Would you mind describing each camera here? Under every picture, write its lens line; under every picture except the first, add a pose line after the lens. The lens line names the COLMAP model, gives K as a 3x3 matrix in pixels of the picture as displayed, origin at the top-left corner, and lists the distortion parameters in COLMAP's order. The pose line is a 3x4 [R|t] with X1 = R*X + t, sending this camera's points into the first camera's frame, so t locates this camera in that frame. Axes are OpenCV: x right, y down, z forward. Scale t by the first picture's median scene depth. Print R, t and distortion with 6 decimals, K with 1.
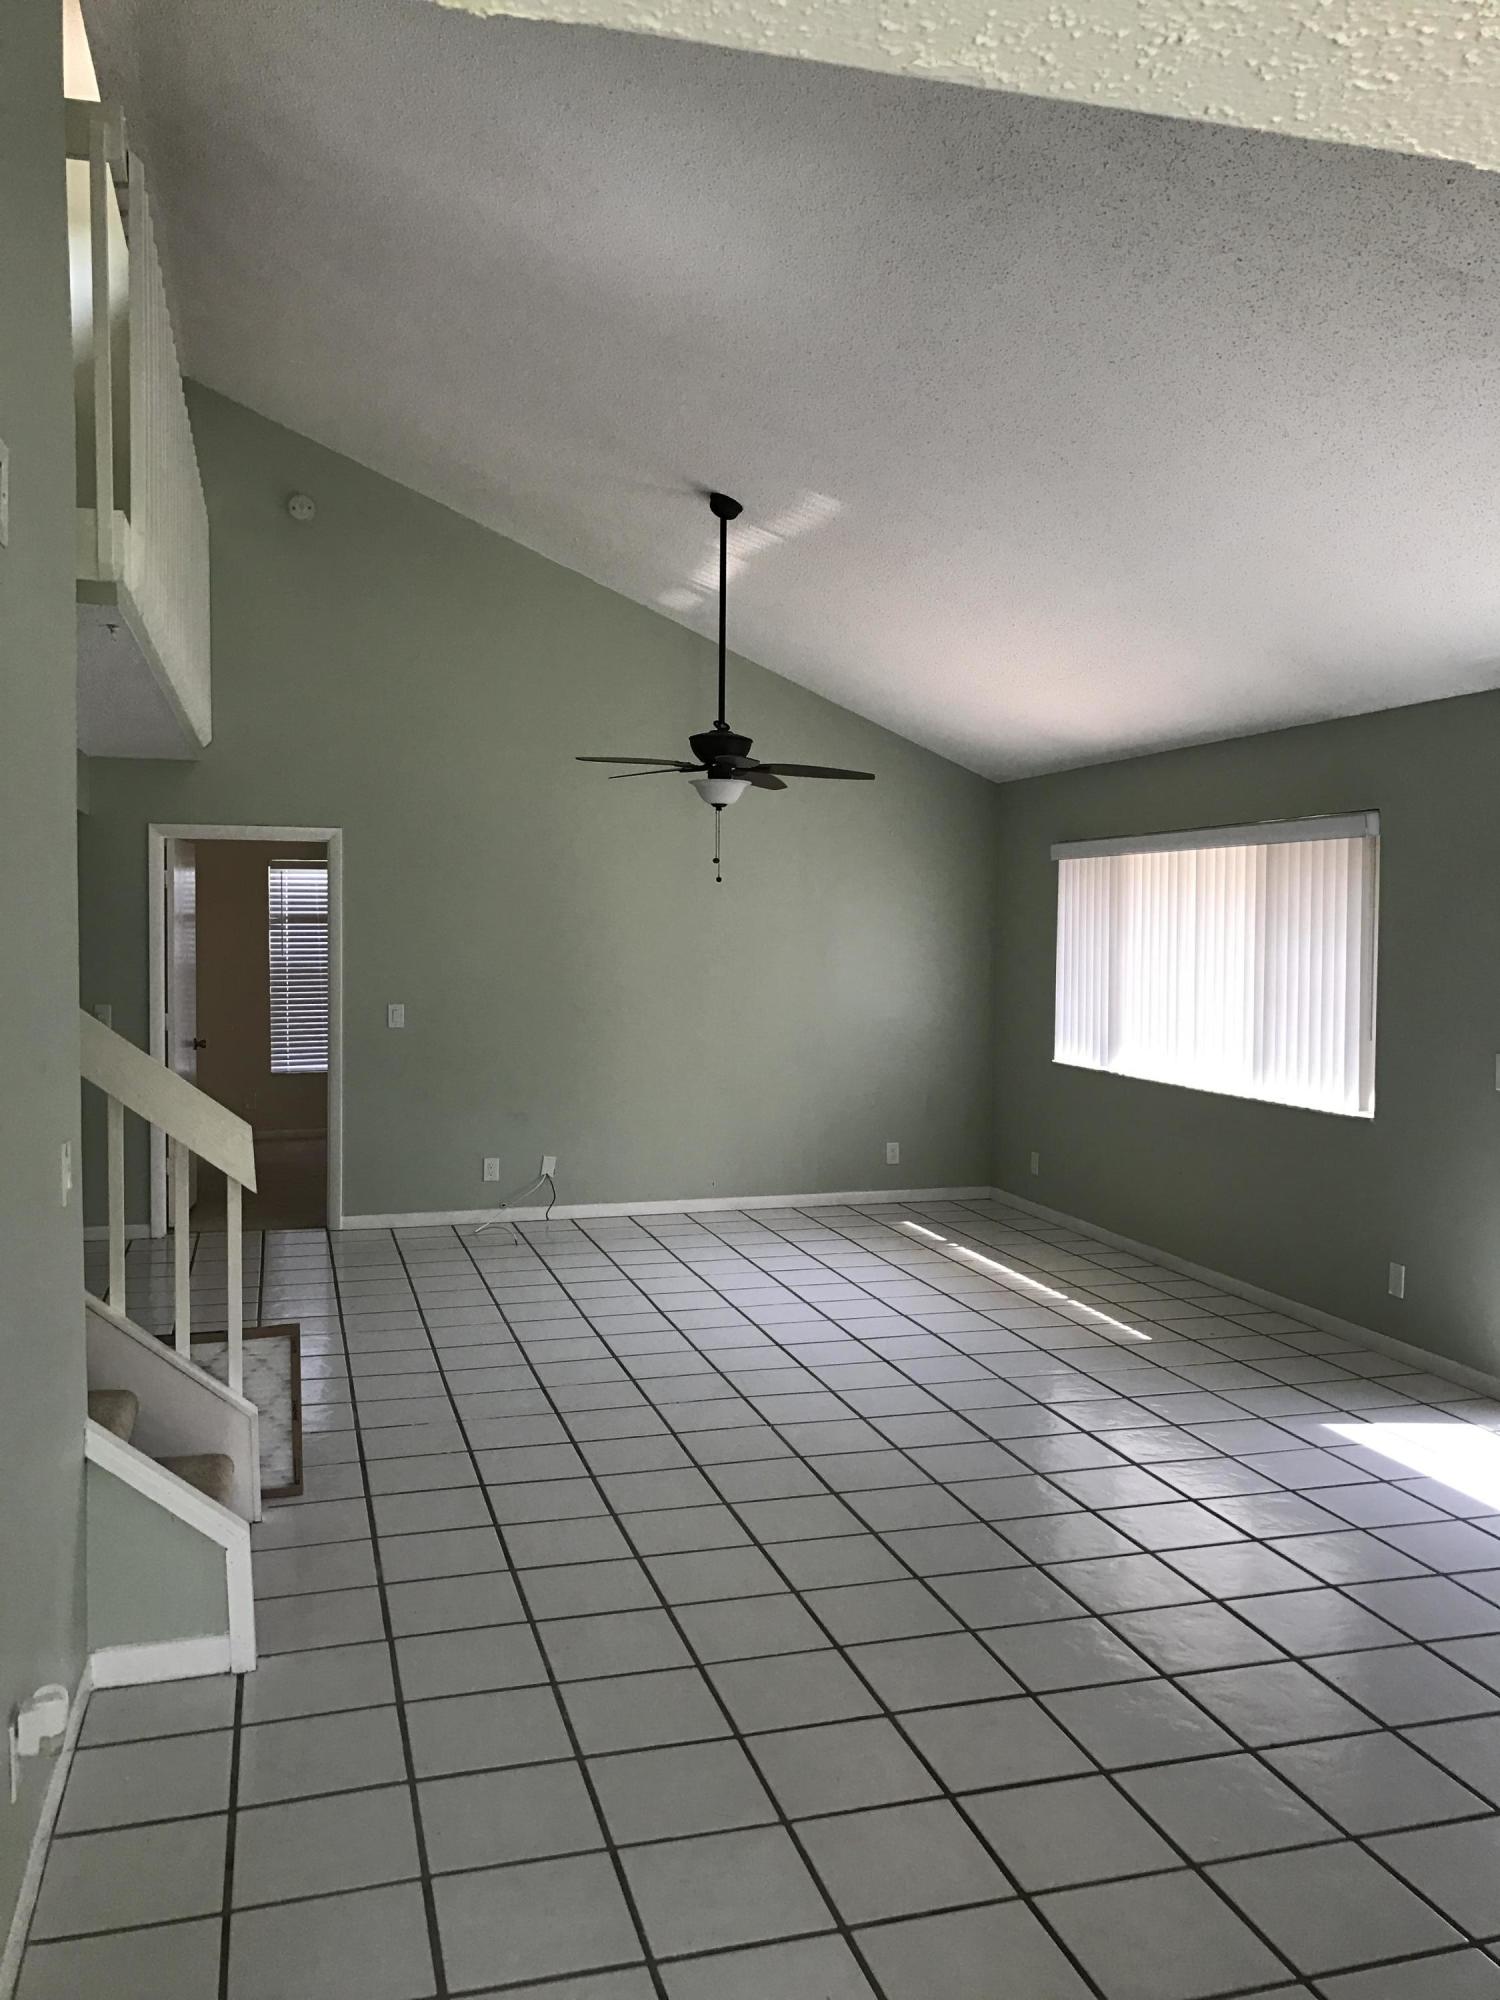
lens RADIAL K [[1642.7, 0, 765.4], [0, 1642.7, 996.5], [0, 0, 1]] dist [0.043904, -0.043635]
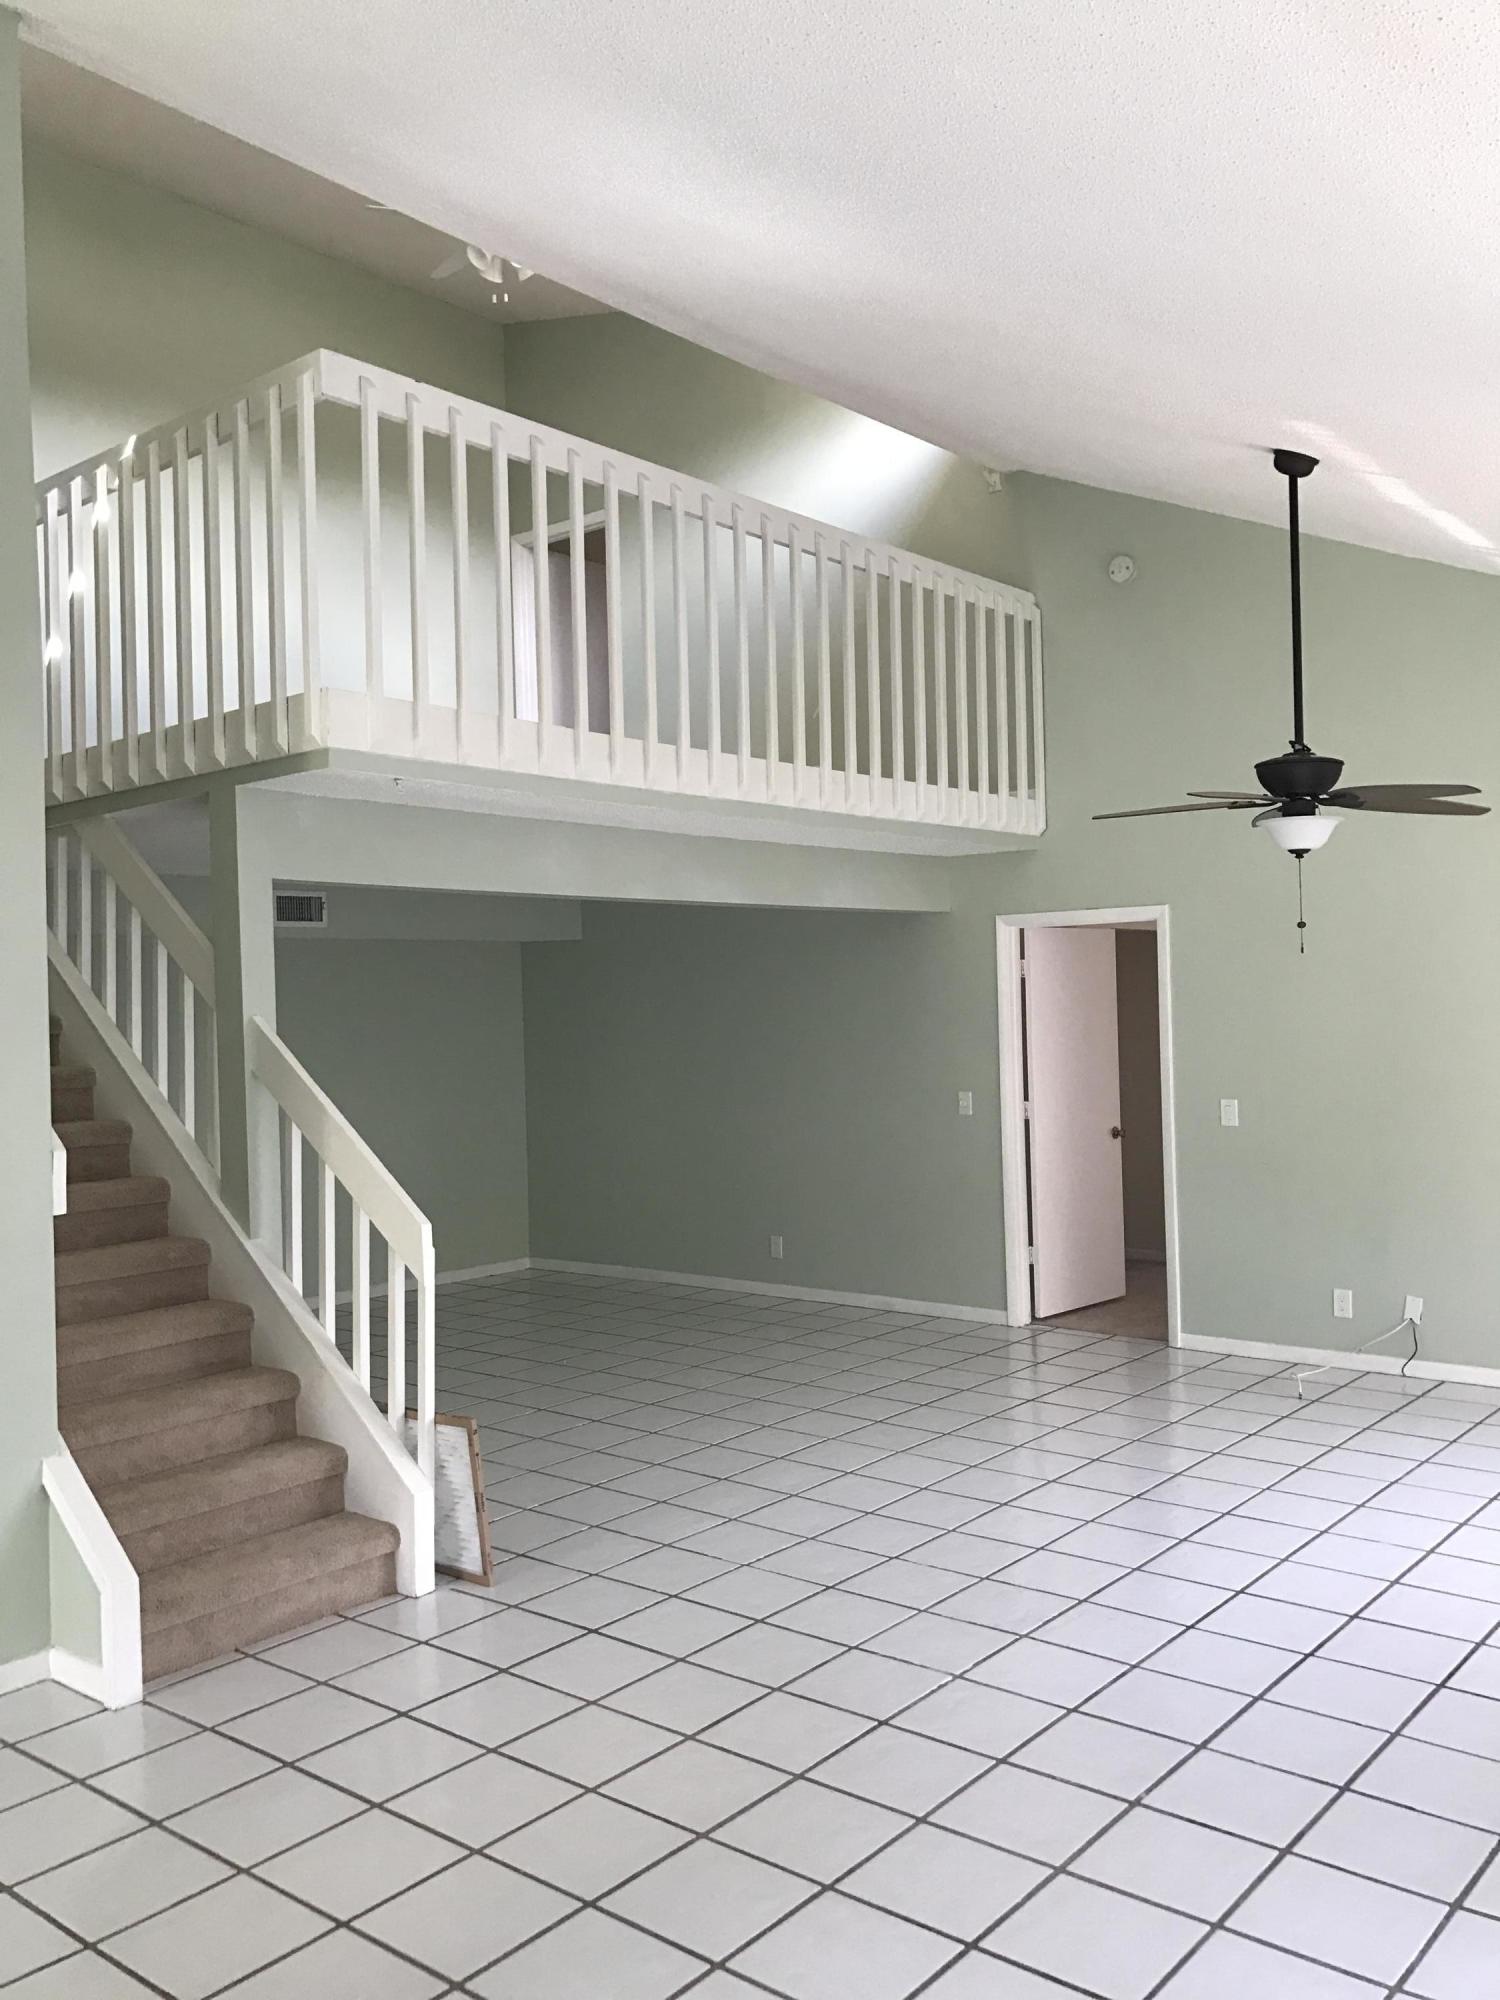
lens RADIAL K [[1642.7, 0, 752.6], [0, 1642.7, 998.6], [0, 0, 1]] dist [0.043904, -0.043635]
pose [[0.568011, -0.023196, -0.822694, 0.449807], [-0.008246, 0.999392, -0.033871, -0.021436], [0.822979, 0.026023, 0.567475, 0.364621]]
